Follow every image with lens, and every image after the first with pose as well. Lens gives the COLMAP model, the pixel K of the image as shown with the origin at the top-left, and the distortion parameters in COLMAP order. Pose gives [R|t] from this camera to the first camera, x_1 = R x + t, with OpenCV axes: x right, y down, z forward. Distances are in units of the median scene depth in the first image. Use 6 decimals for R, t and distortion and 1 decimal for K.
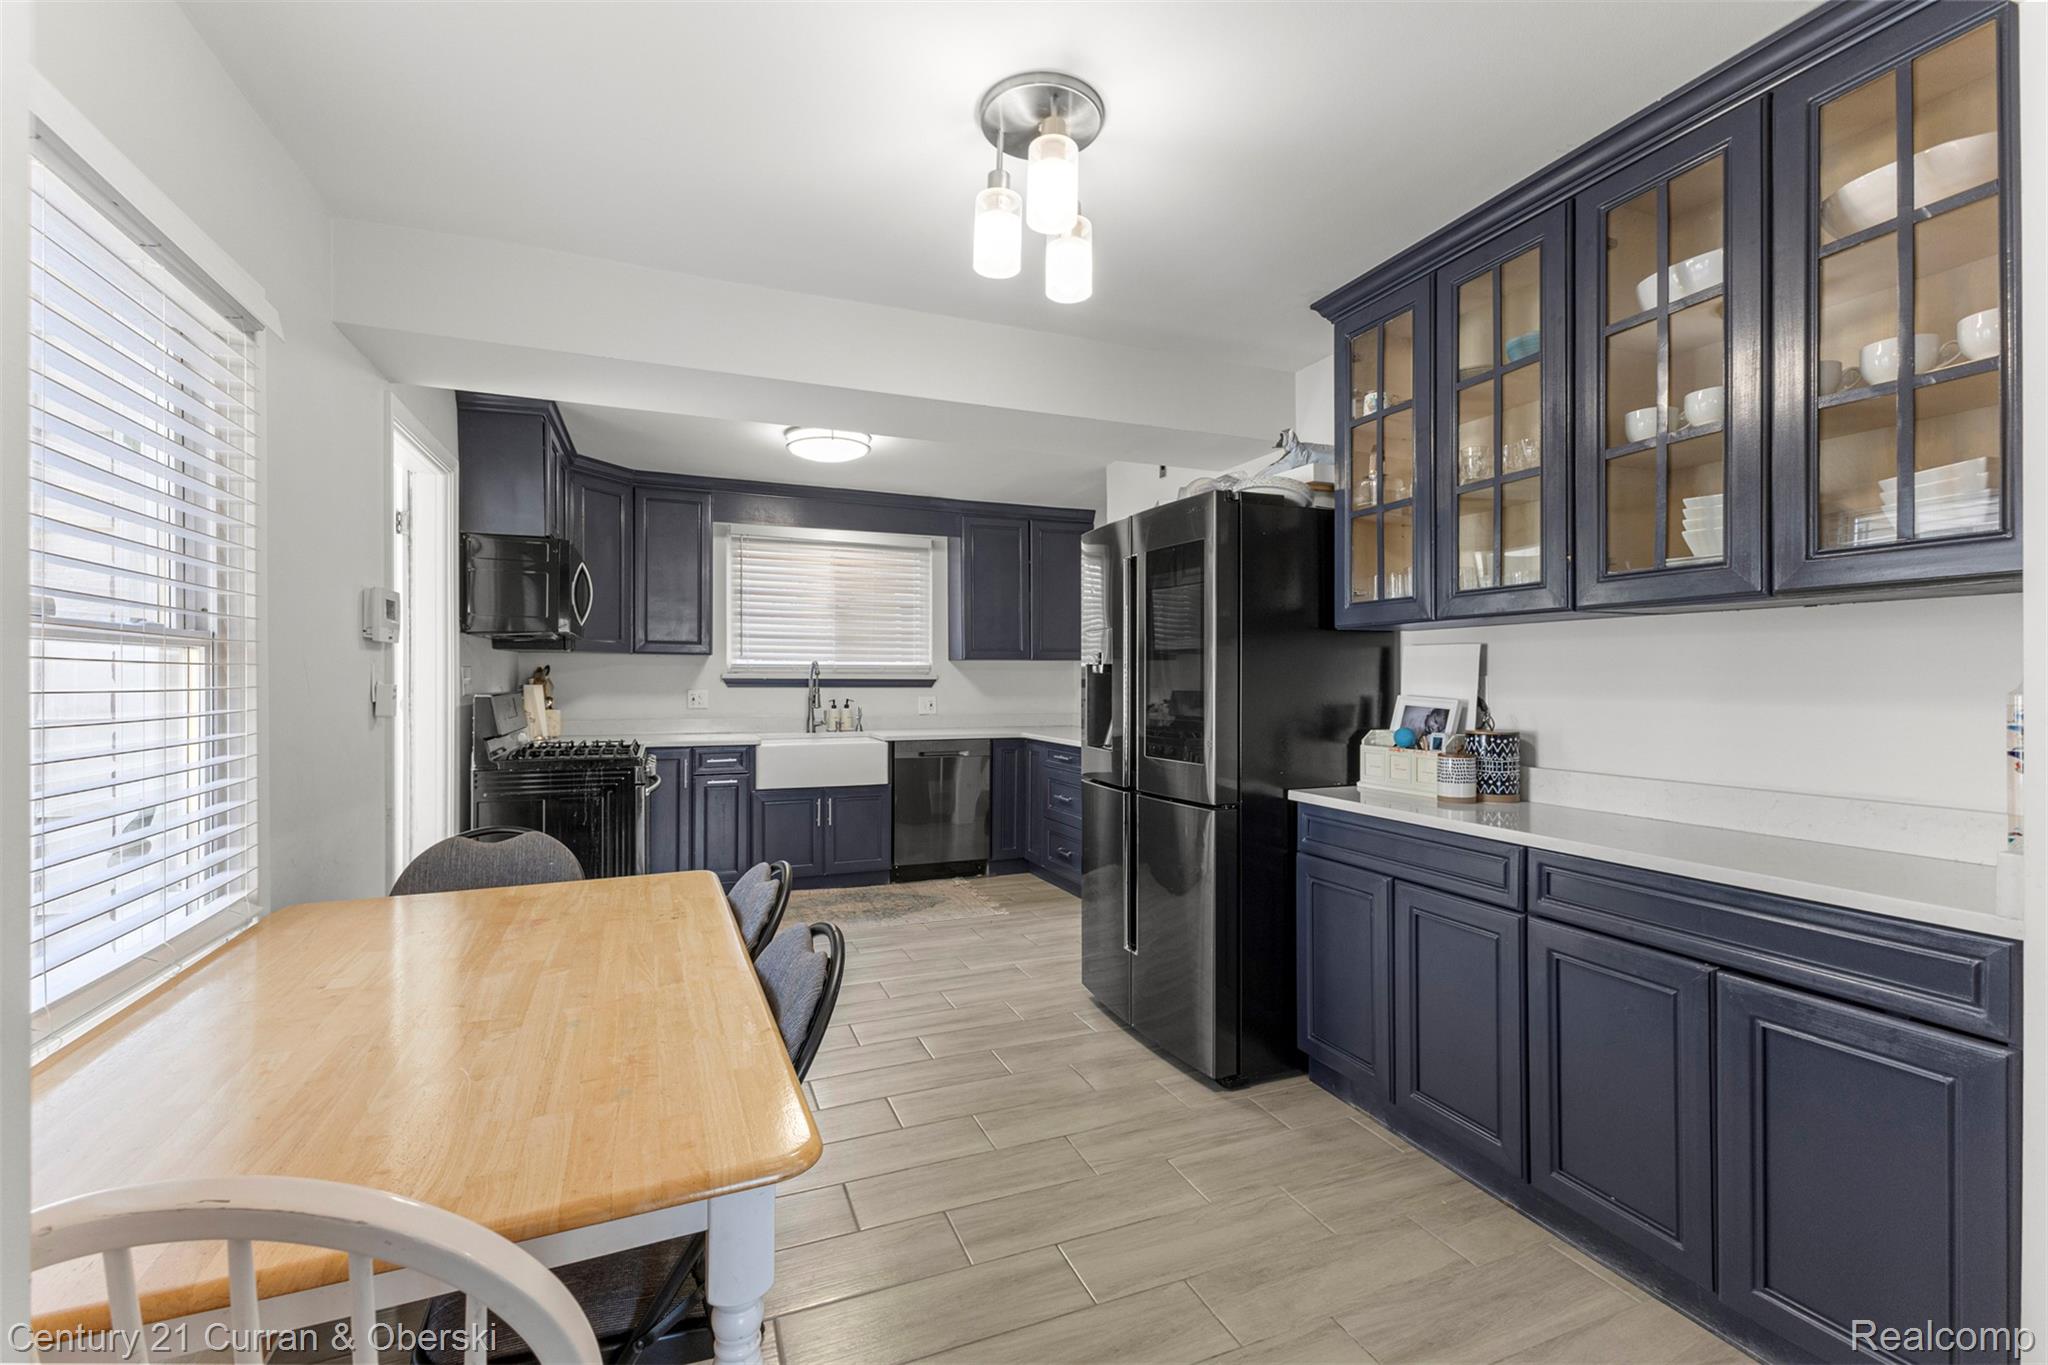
lens RADIAL K [[894.4, 0, 1020.5], [0, 894.4, 677.9], [0, 0, 1]] dist [0.000921, 0.001851]
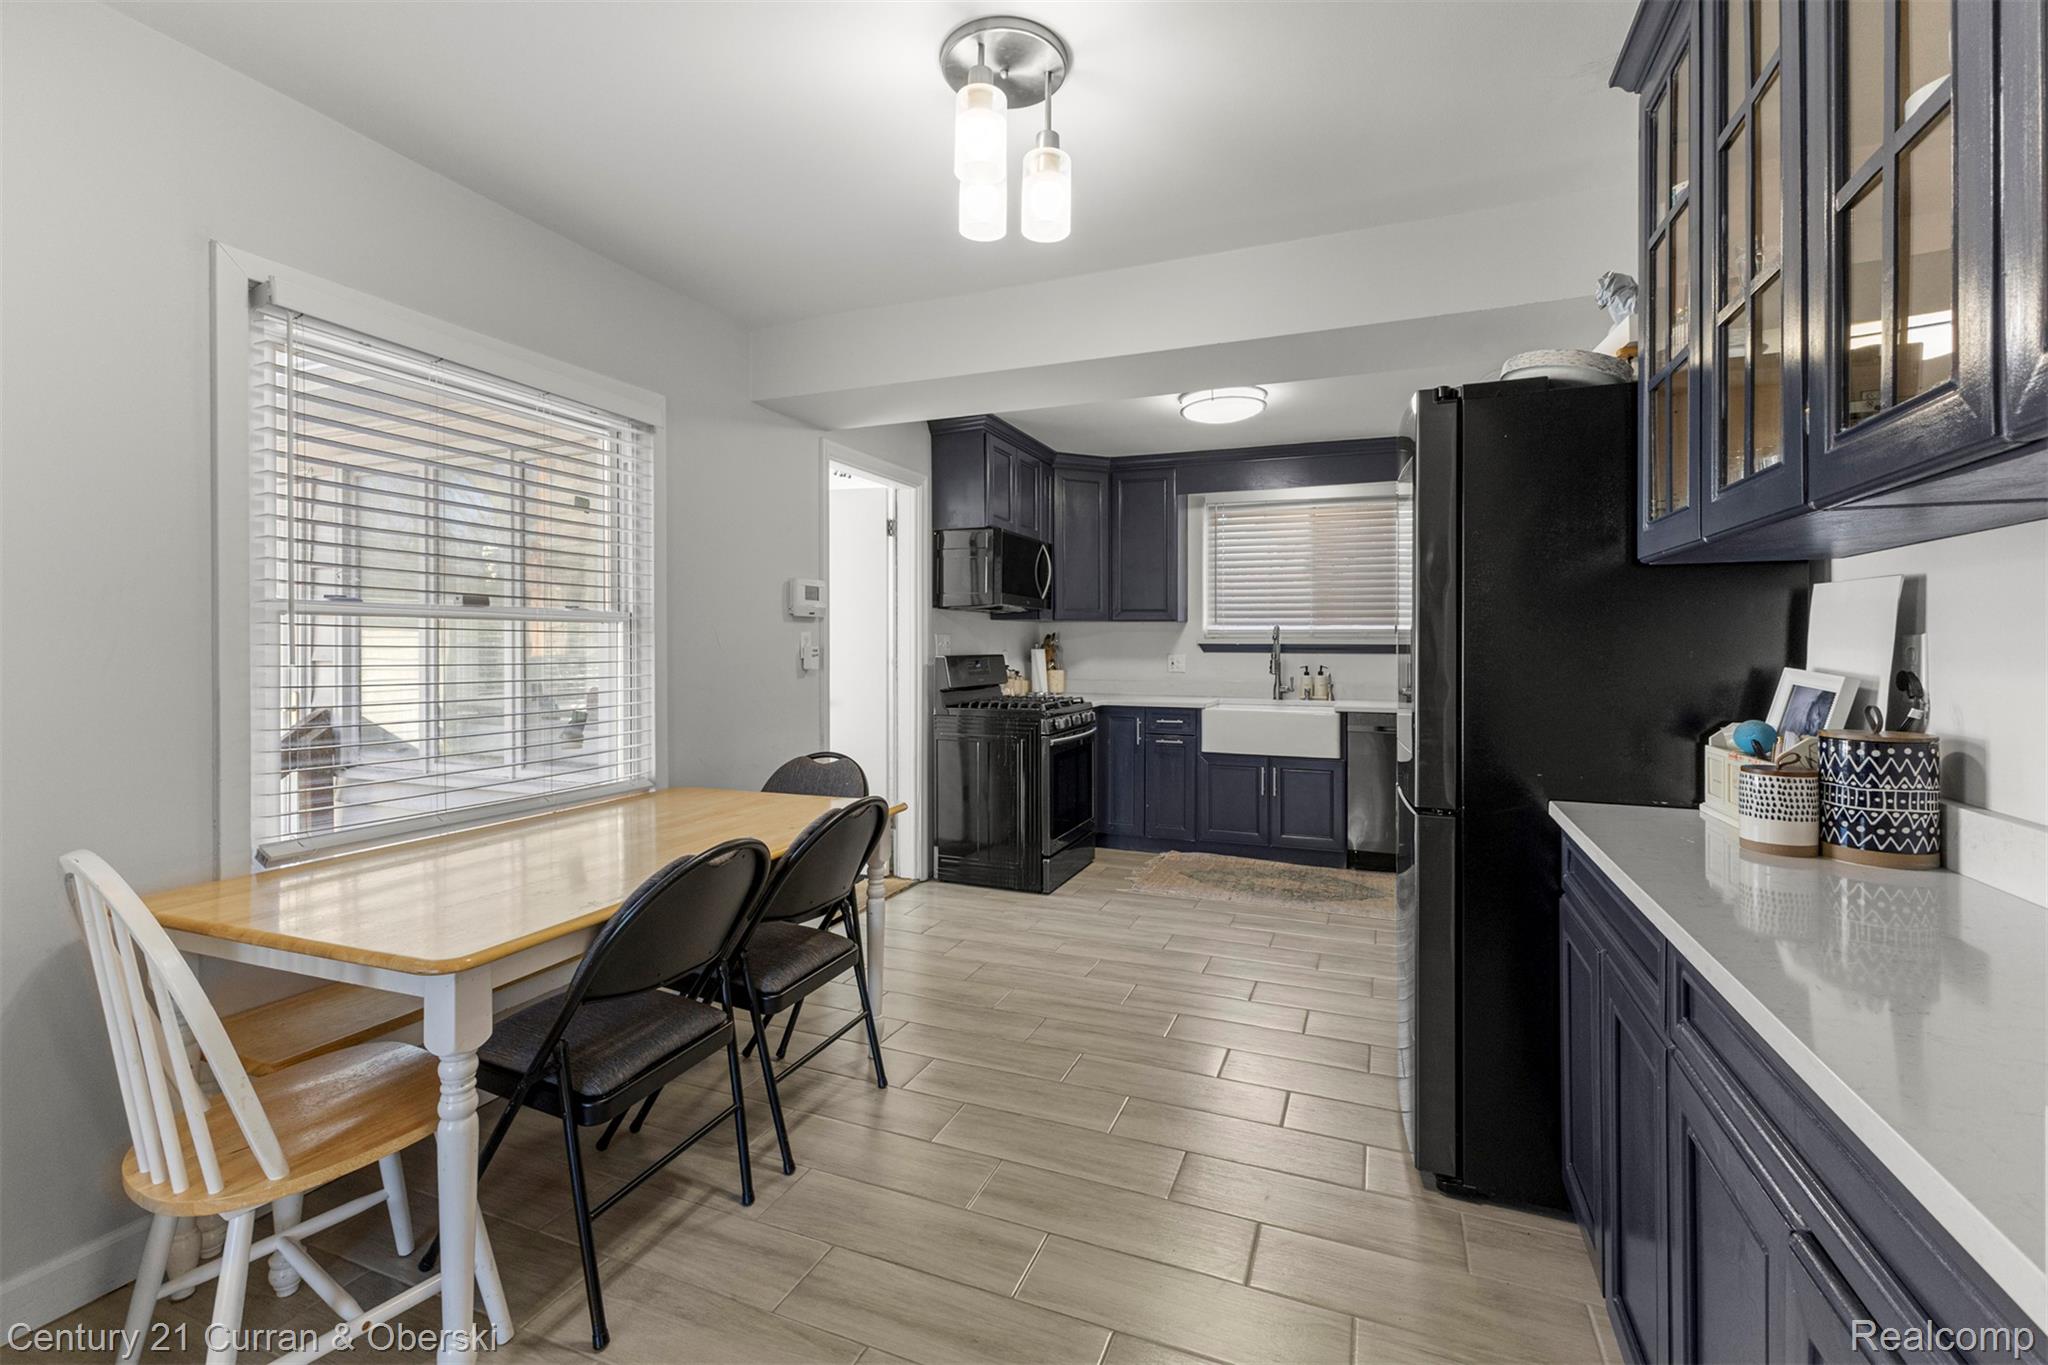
lens RADIAL K [[894.4, 0, 1006.1], [0, 894.4, 645.0], [0, 0, 1]] dist [0.000921, 0.001851]
pose [[0.705487, 0.000622, -0.708722, 0.389111], [-0.001054, 0.999999, -0.000171, 0.004006], [0.708722, 0.000868, 0.705488, 0.168391]]
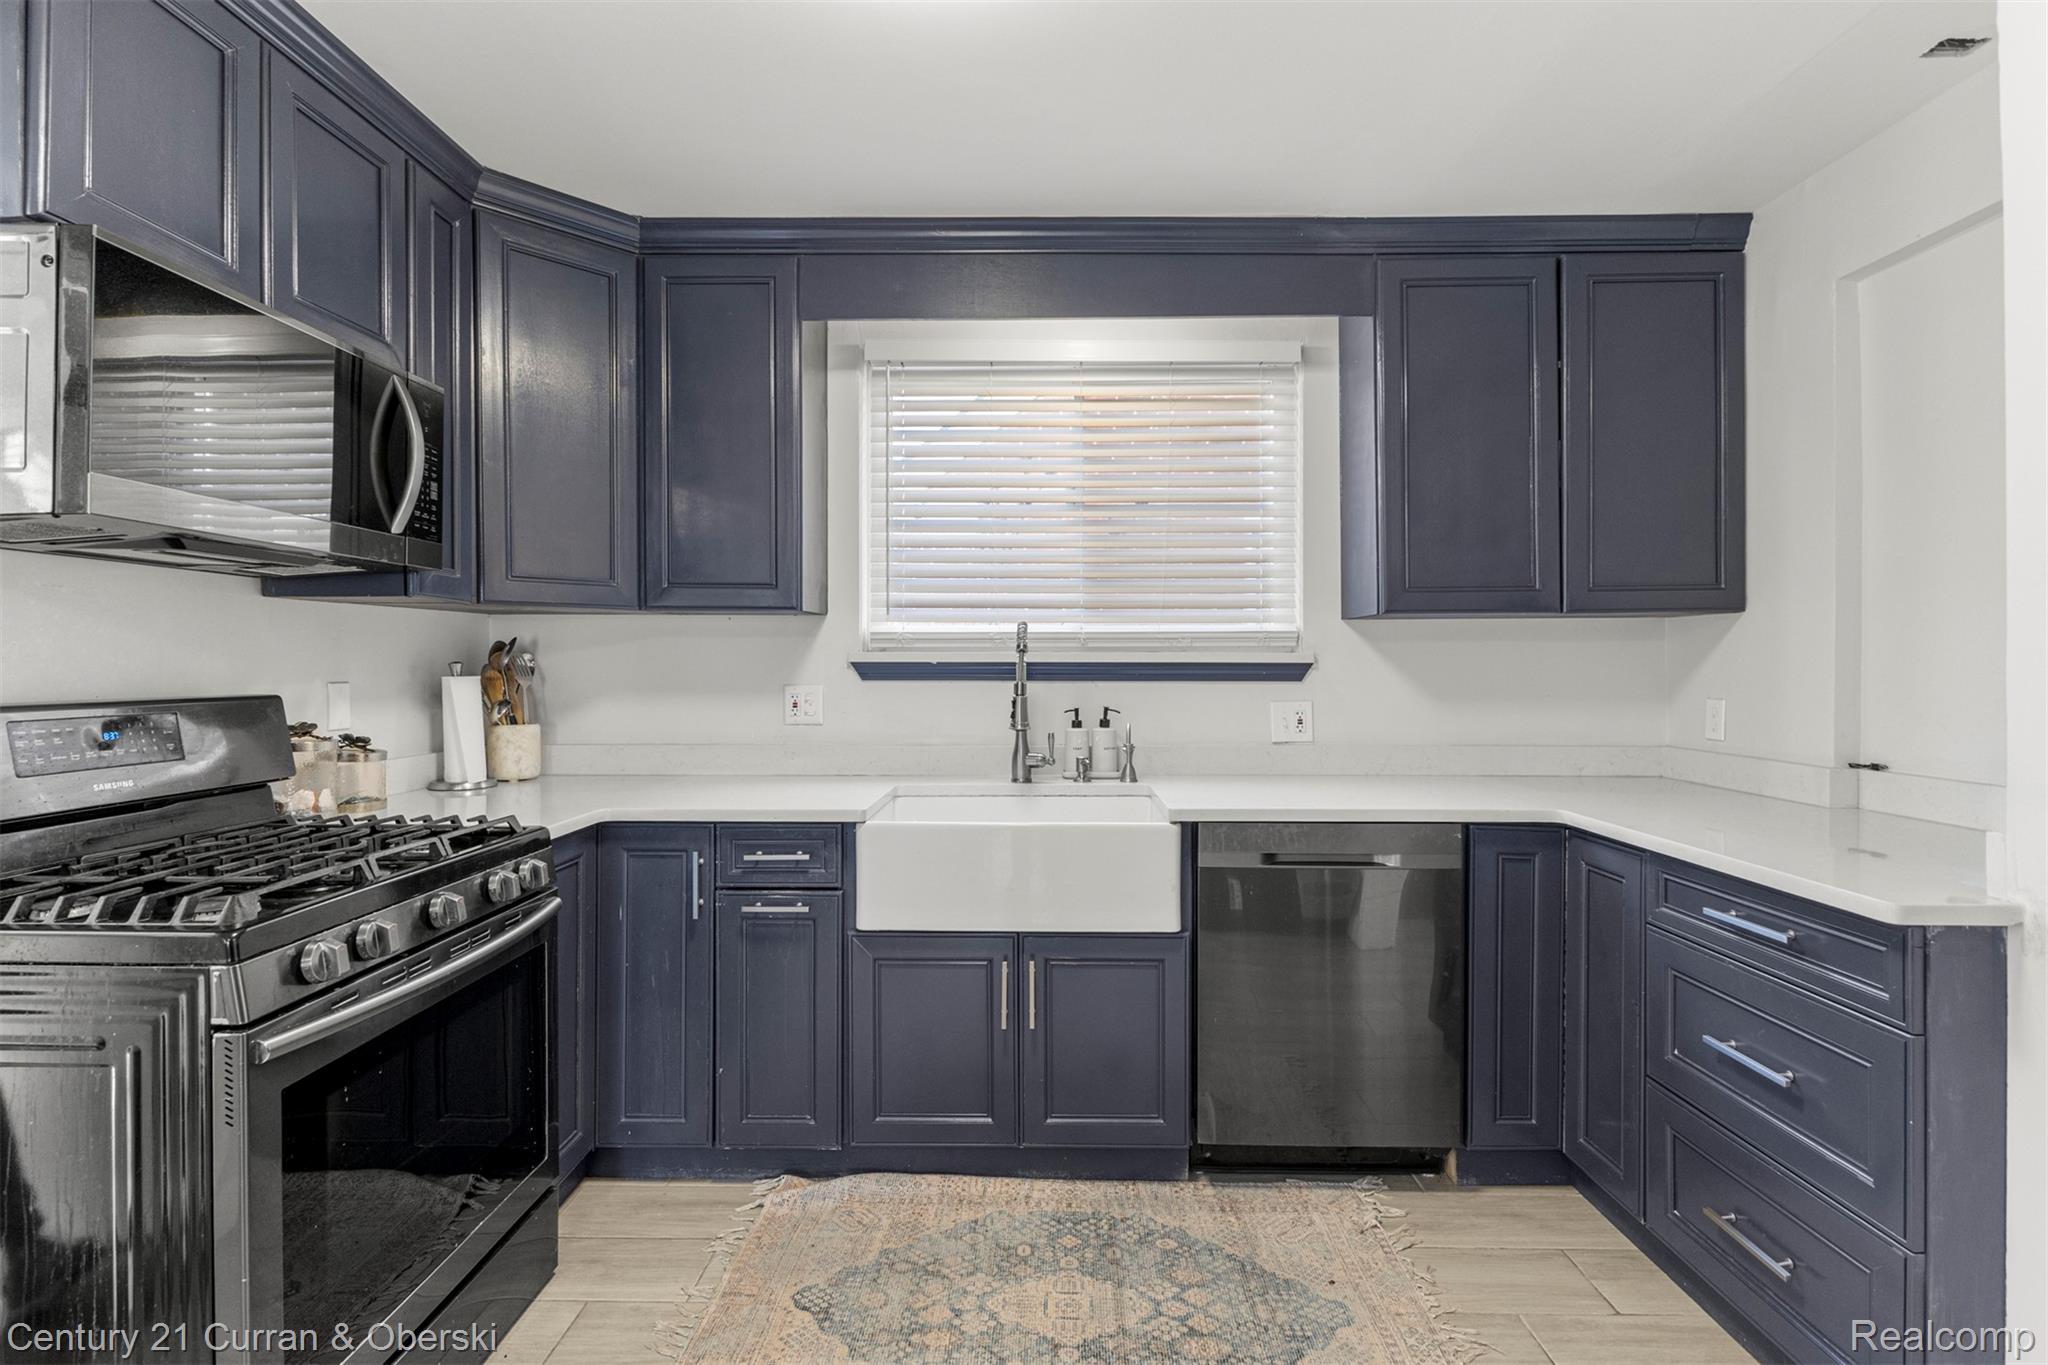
lens RADIAL K [[933.9, 0, 1033.7], [0, 933.9, 666.1], [0, 0, 1]] dist [0.000750, -0.000030]
pose [[0.922514, -0.001742, -0.385959, -0.075404], [0.003095, 0.999991, 0.002886, 0.002520], [0.385951, -0.003857, 0.922511, 0.903808]]
